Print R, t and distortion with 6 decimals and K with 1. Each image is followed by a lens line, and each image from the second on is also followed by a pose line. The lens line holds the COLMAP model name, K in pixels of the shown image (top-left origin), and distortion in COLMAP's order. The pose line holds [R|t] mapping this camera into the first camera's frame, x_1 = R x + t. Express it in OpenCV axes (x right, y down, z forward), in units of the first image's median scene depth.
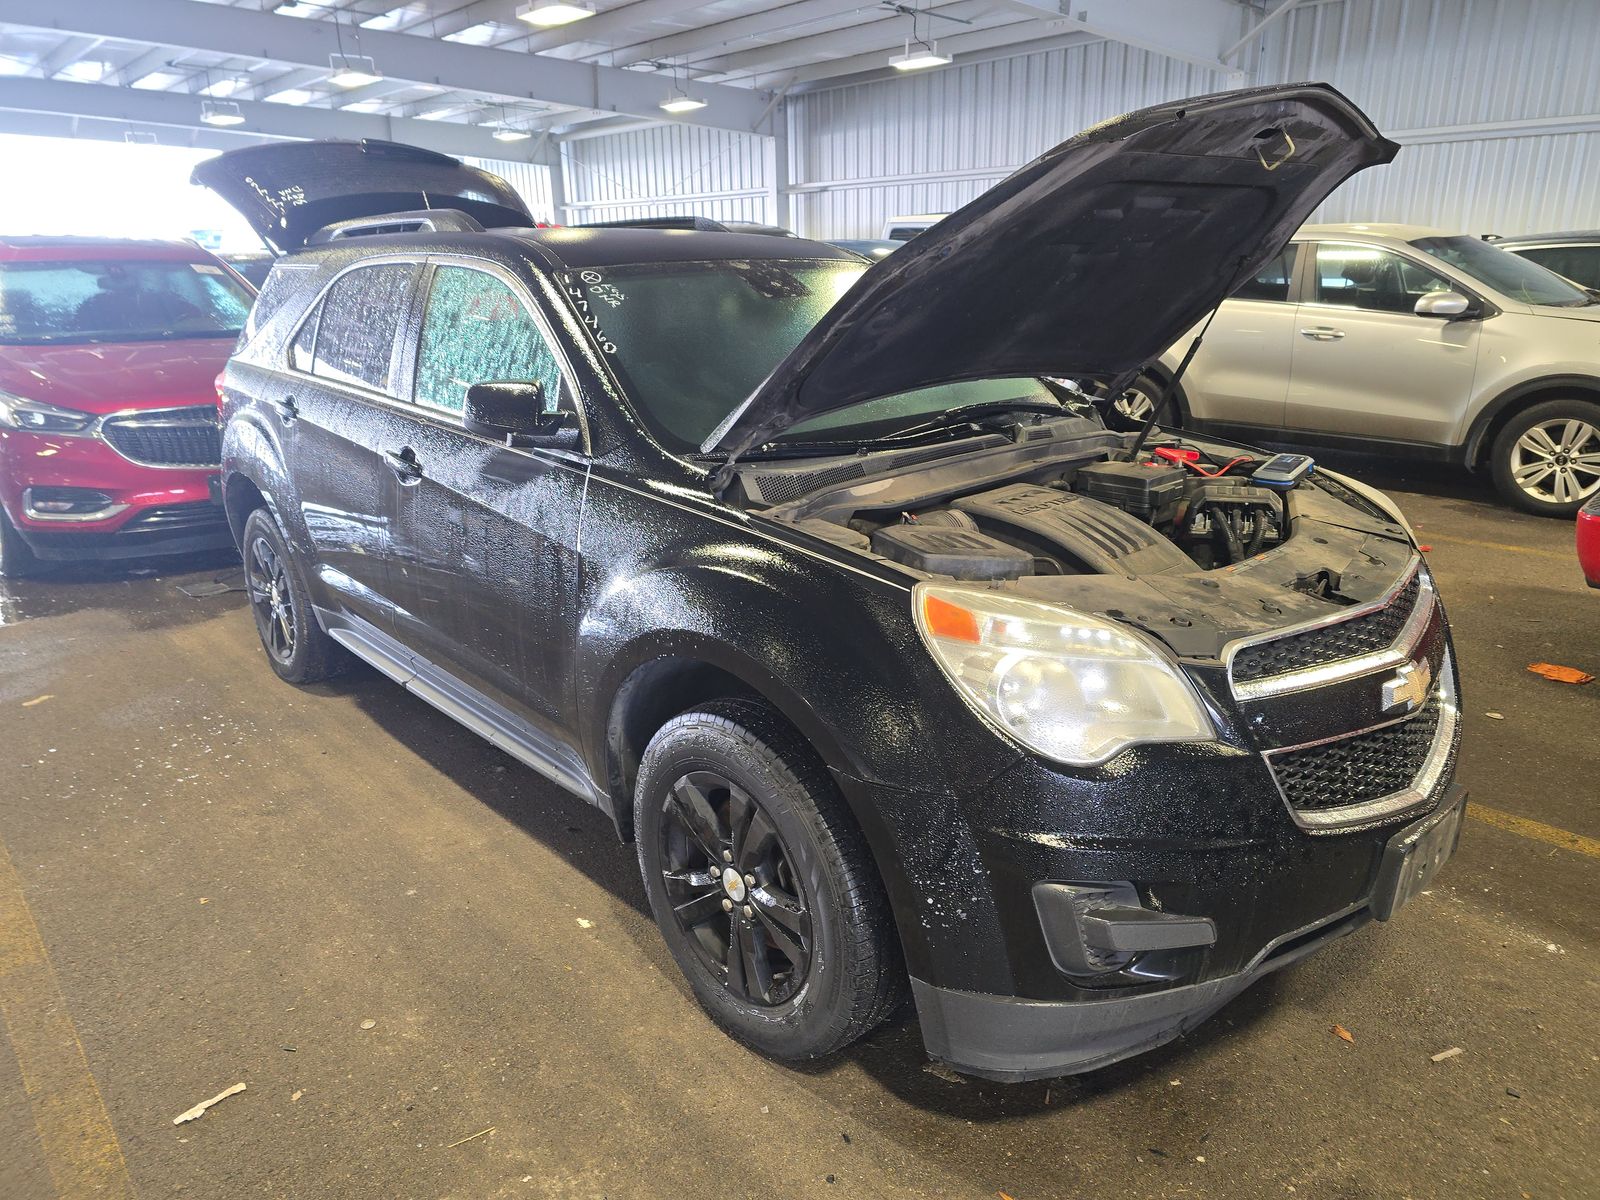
lens RADIAL K [[1069.7, 0, 800.0], [0, 1069.7, 600.0], [0, 0, 1]] dist [0.007817, -0.001562]
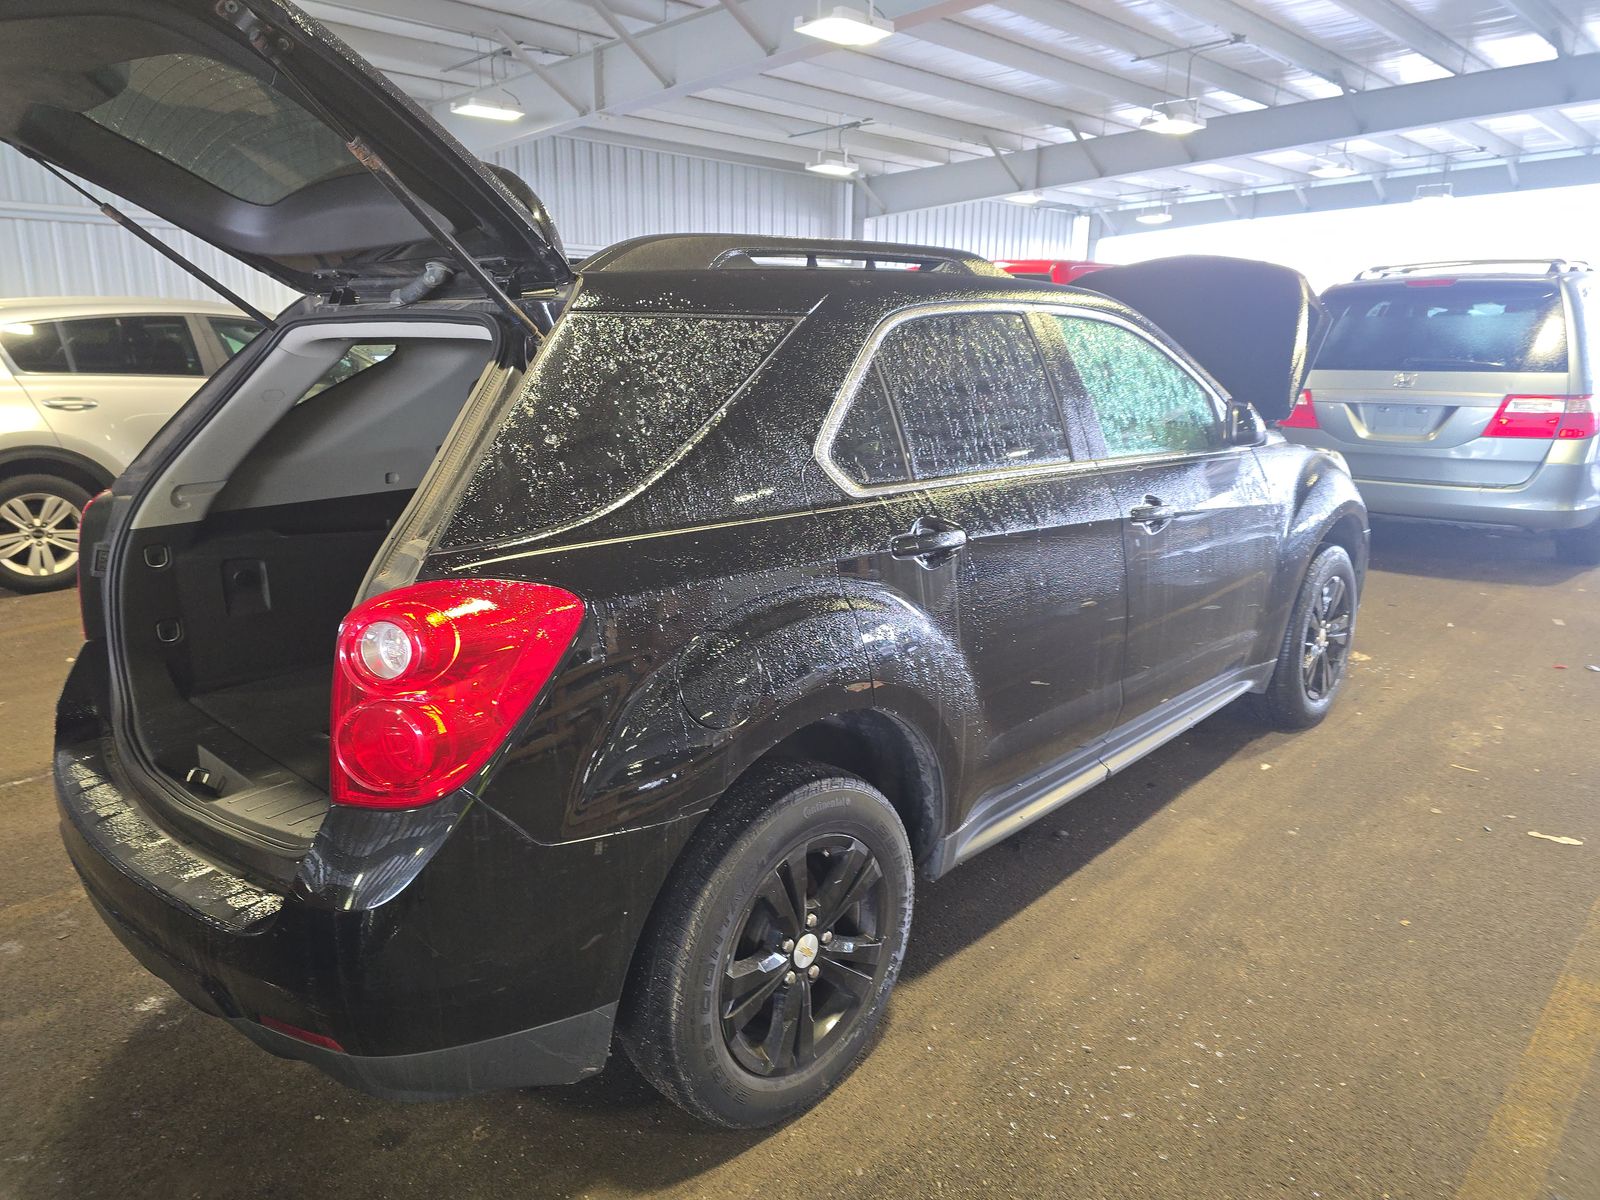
lens RADIAL K [[1069.7, 0, 800.0], [0, 1069.7, 600.0], [0, 0, 1]] dist [0.007817, -0.001562]
pose [[-0.068433, -0.233946, 0.969838, -1.192982], [0.306901, 0.920041, 0.243589, -0.354706], [-0.949278, 0.314314, 0.008837, 1.198880]]
